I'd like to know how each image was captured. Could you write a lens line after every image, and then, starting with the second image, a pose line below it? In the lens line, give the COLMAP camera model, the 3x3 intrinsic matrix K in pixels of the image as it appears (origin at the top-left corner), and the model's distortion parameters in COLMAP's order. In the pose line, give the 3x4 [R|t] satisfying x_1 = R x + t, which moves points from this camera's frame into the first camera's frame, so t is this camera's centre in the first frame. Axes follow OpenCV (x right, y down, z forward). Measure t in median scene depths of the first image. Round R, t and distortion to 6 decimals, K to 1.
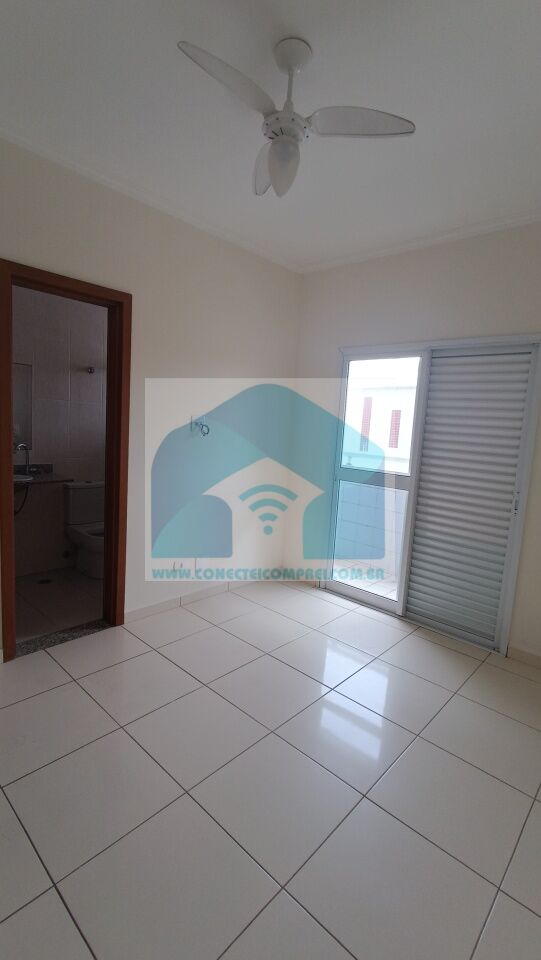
lens RADIAL K [[438.6, 0, 269.4], [0, 438.6, 475.9], [0, 0, 1]] dist [-0.003998, -0.000552]
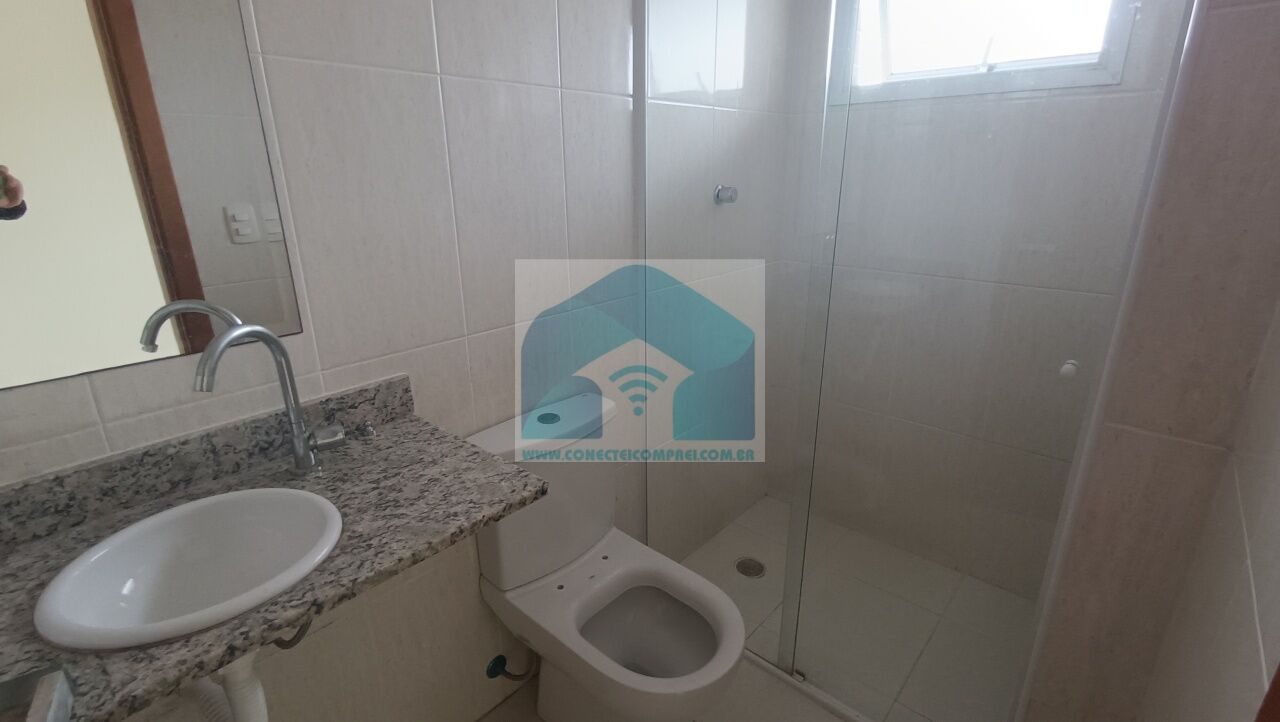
lens RADIAL K [[584.8, 0, 634.8], [0, 584.8, 361.5], [0, 0, 1]] dist [-0.003998, -0.000552]
pose [[0.997484, -0.068635, -0.017740, -0.377887], [0.070810, 0.976617, 0.202991, -0.088105], [0.003393, -0.203737, 0.979020, 0.719442]]
